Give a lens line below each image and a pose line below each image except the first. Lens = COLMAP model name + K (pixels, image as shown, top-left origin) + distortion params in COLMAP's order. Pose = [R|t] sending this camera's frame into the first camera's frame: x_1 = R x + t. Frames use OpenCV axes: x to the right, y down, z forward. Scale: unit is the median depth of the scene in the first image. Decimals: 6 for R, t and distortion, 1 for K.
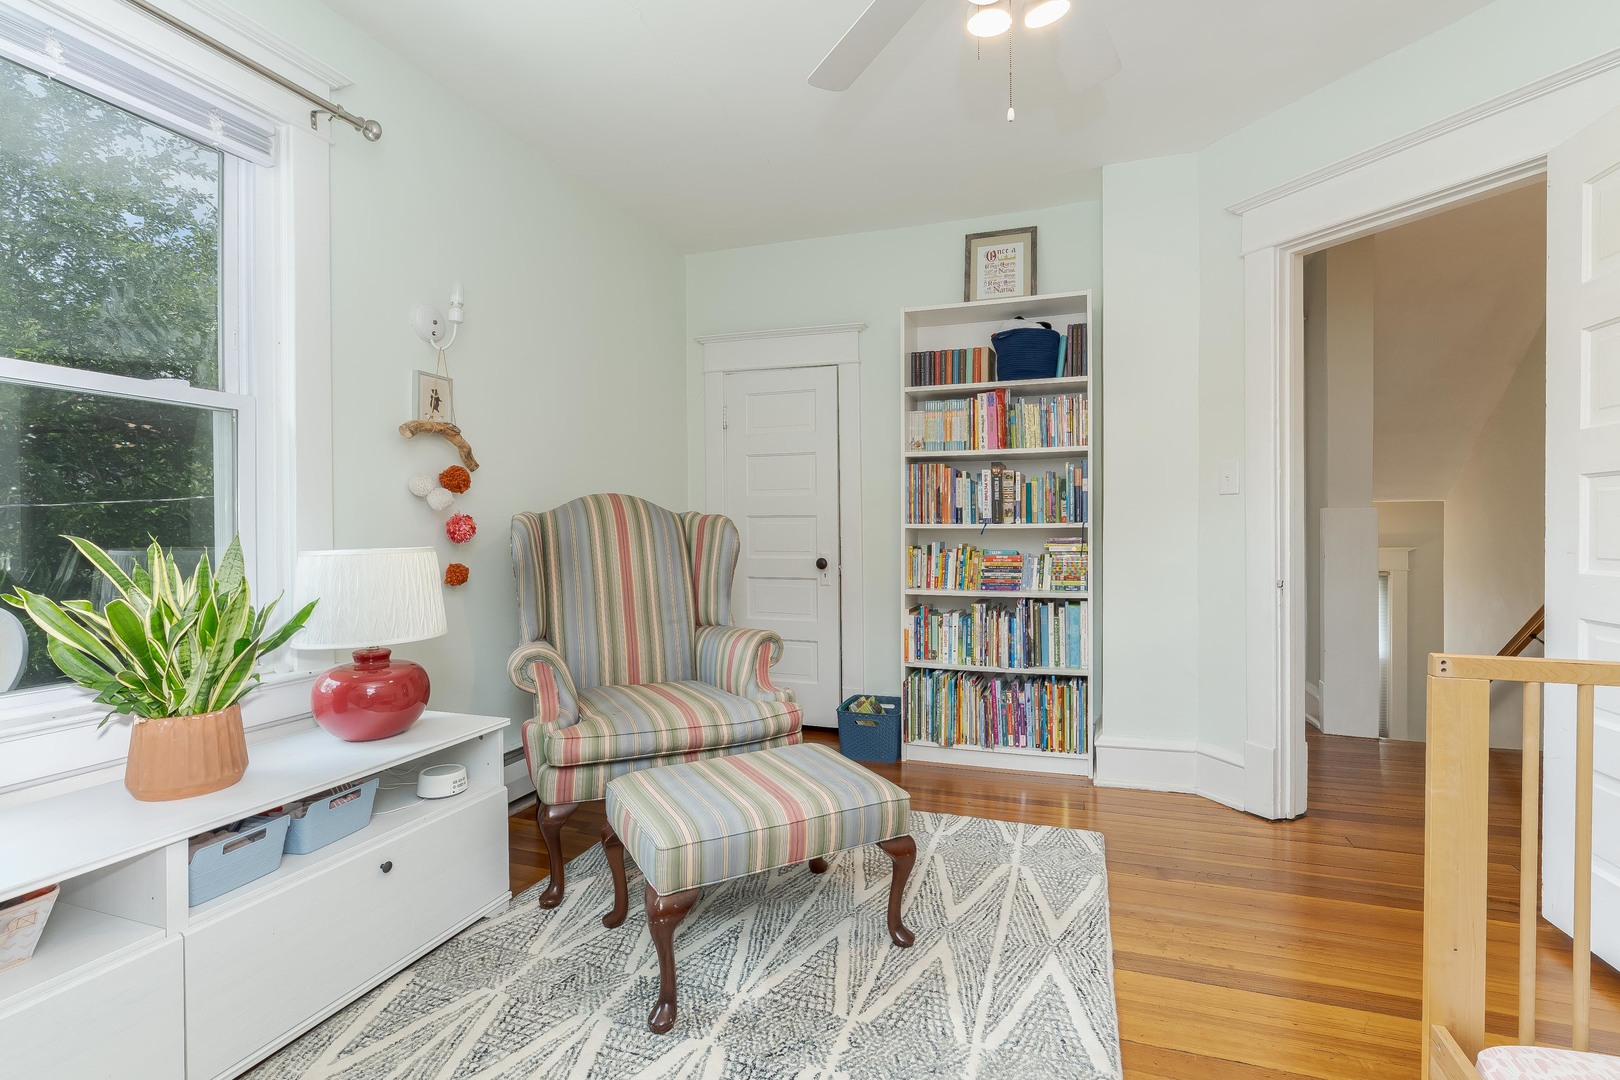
lens RADIAL K [[736.0, 0, 810.0], [0, 736.0, 540.0], [0, 0, 1]] dist [-0.010292, 0.000732]
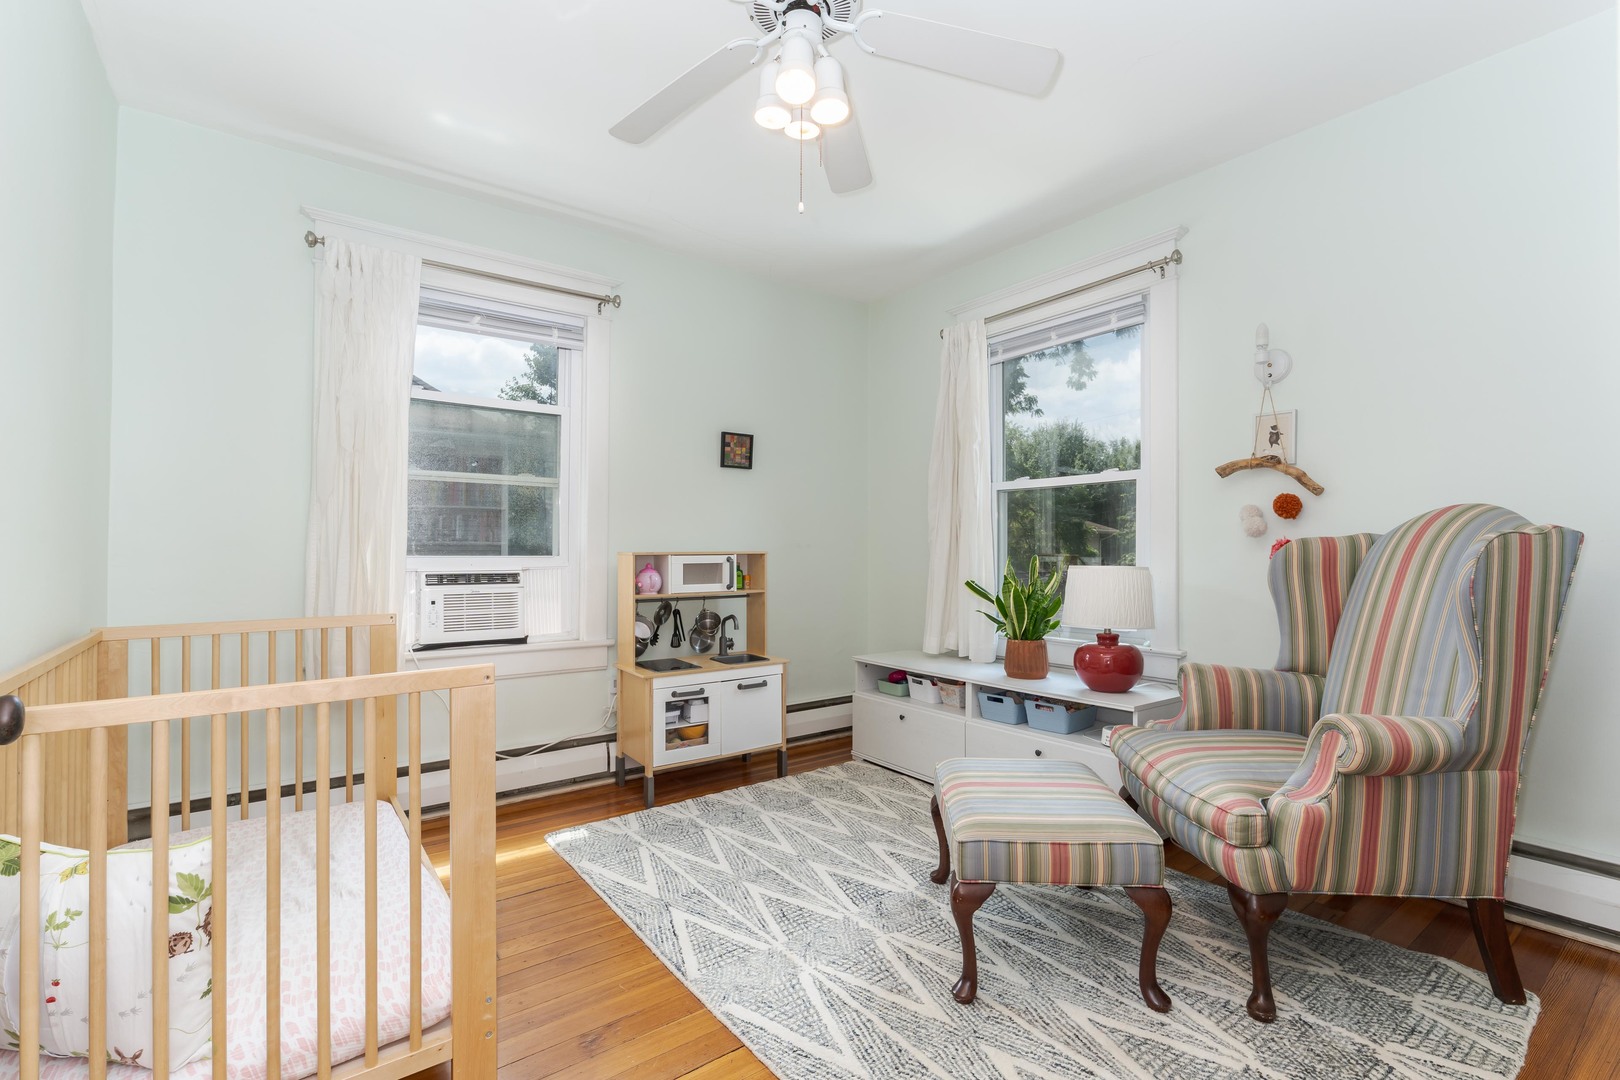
lens RADIAL K [[736.0, 0, 810.0], [0, 736.0, 540.0], [0, 0, 1]] dist [-0.010292, 0.000732]
pose [[-0.552066, -0.005560, -0.833782, 0.975416], [-0.019233, 0.999797, 0.006068, -0.035066], [0.833579, 0.019386, -0.552060, 1.286045]]
